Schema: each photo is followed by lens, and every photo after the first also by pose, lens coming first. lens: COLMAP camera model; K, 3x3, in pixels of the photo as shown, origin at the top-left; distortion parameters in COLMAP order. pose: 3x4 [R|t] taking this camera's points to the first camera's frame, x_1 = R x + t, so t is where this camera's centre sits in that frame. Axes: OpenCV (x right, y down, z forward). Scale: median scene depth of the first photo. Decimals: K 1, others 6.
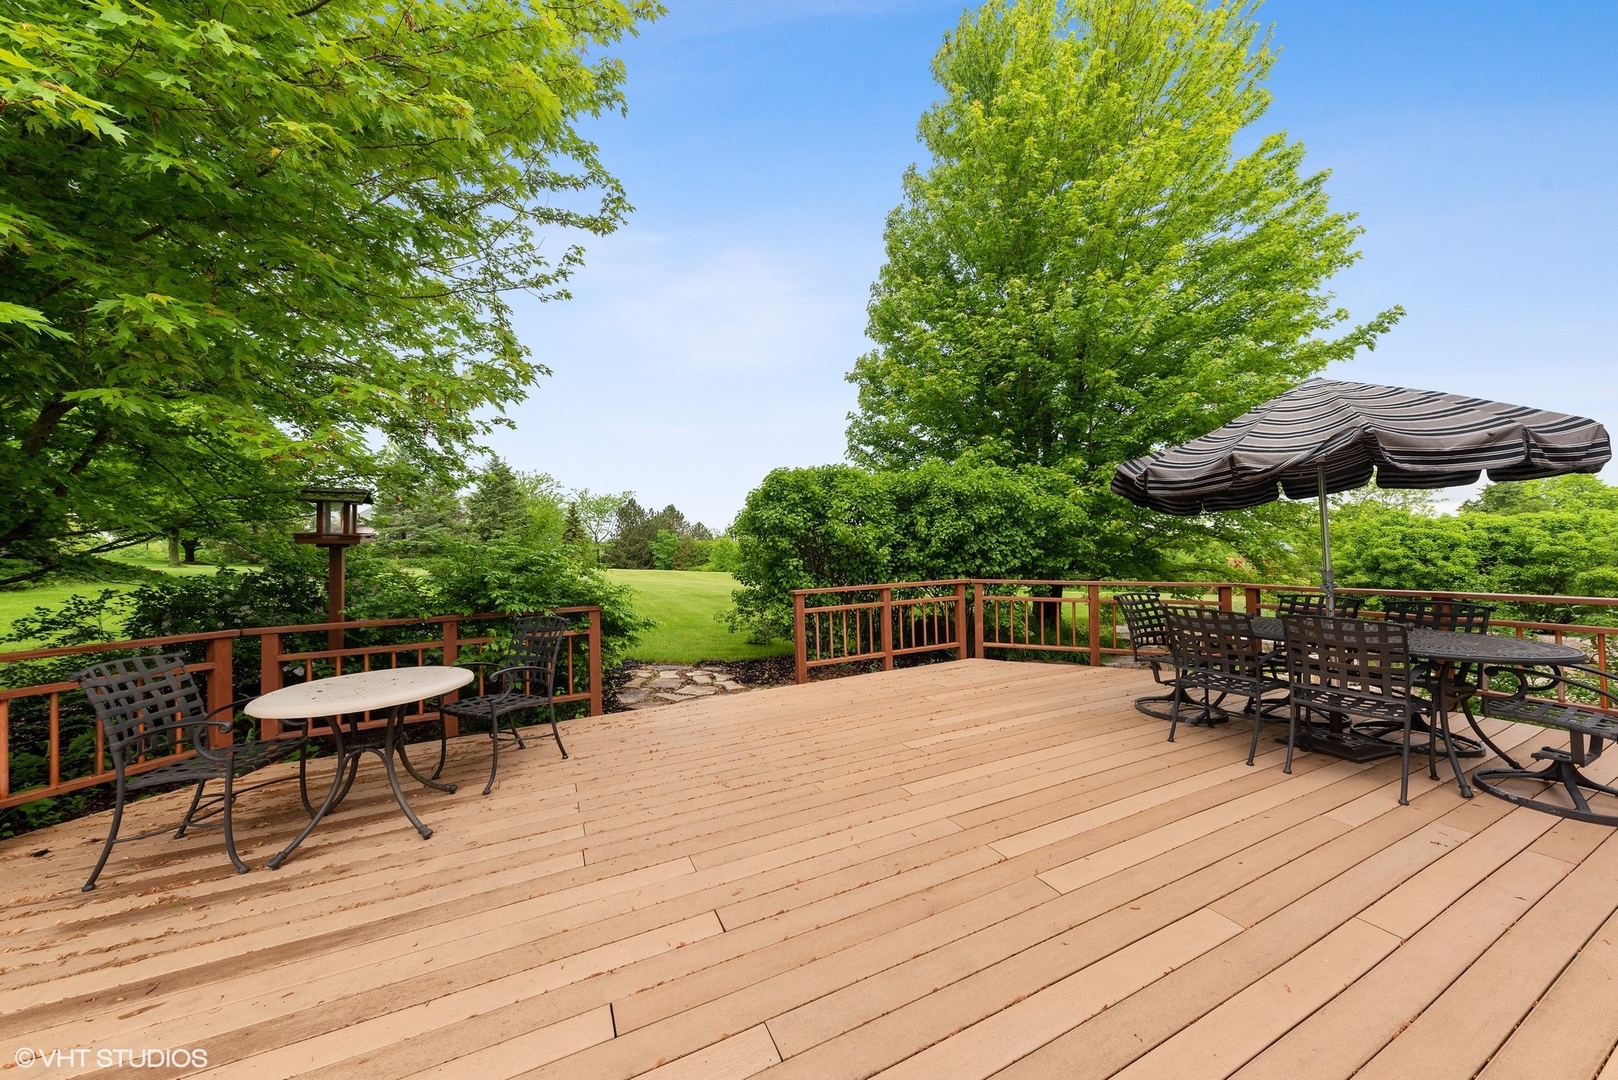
lens RADIAL K [[557.6, 0, 808.0], [0, 557.6, 540.4], [0, 0, 1]] dist [0.001305, 0.000021]
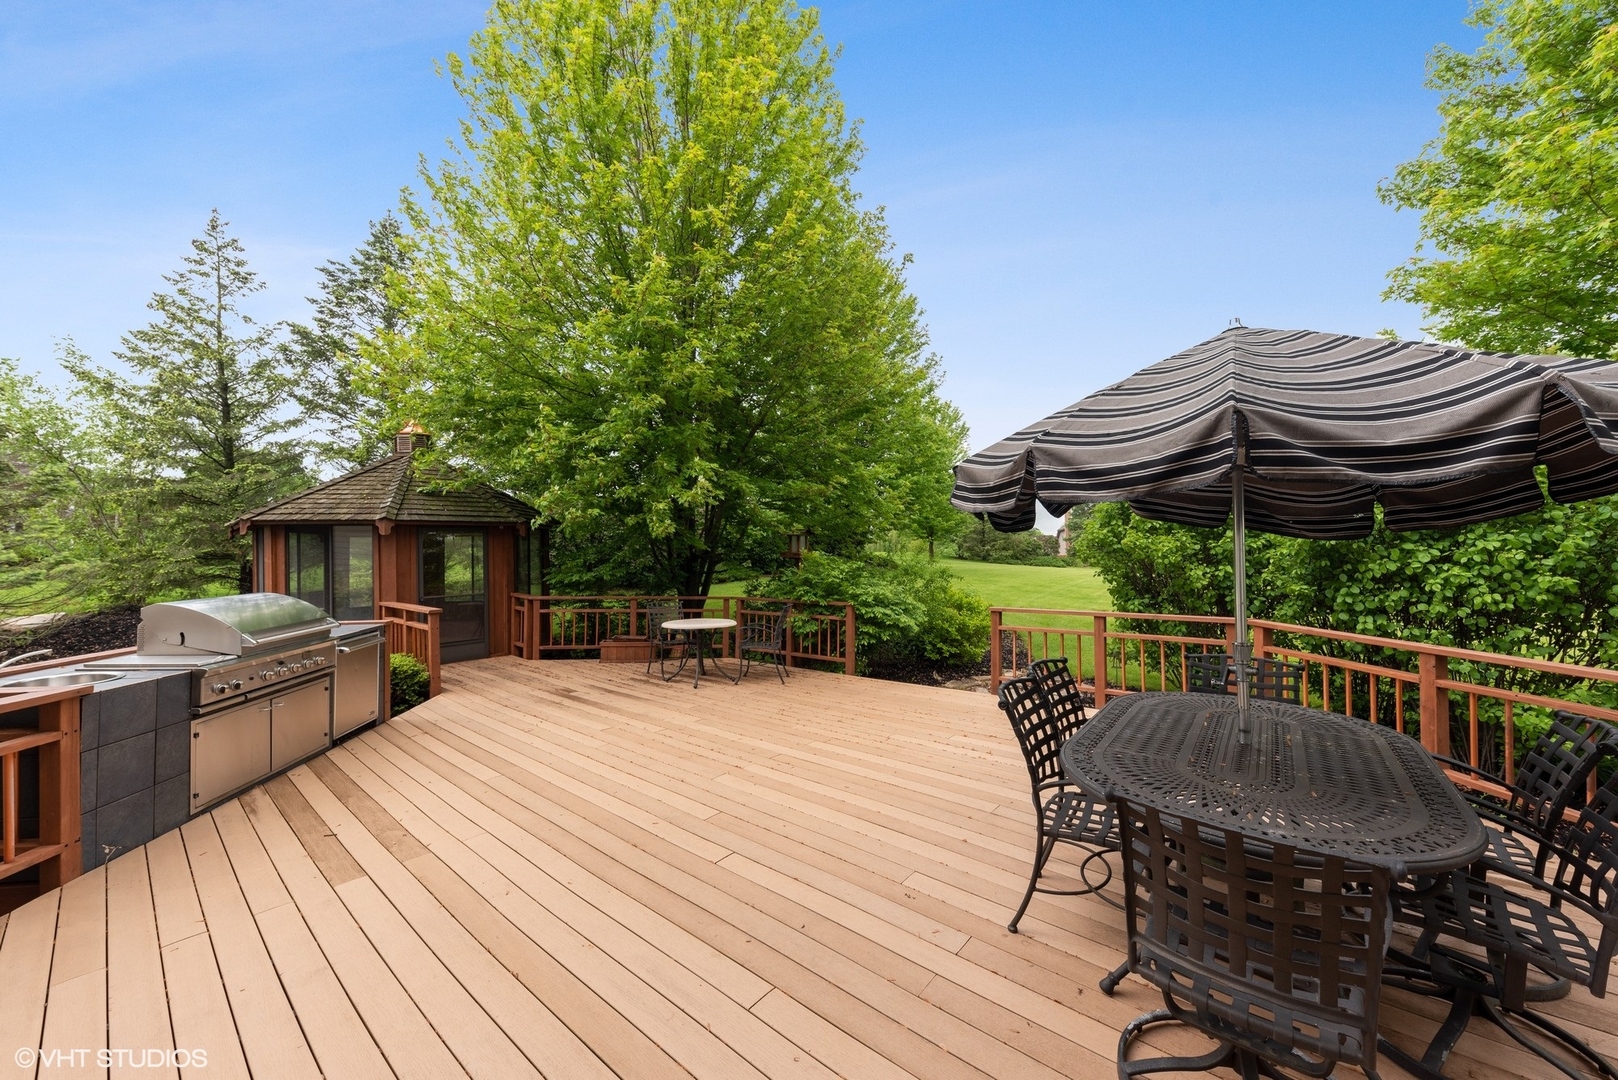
lens RADIAL K [[602.4, 0, 806.8], [0, 602.4, 542.3], [0, 0, 1]] dist [-0.000263, 0.000000]
pose [[0.395115, -0.003420, -0.918625, 1.613552], [0.013522, 0.999906, 0.002093, -0.077569], [0.918532, -0.013249, 0.395124, 0.373666]]
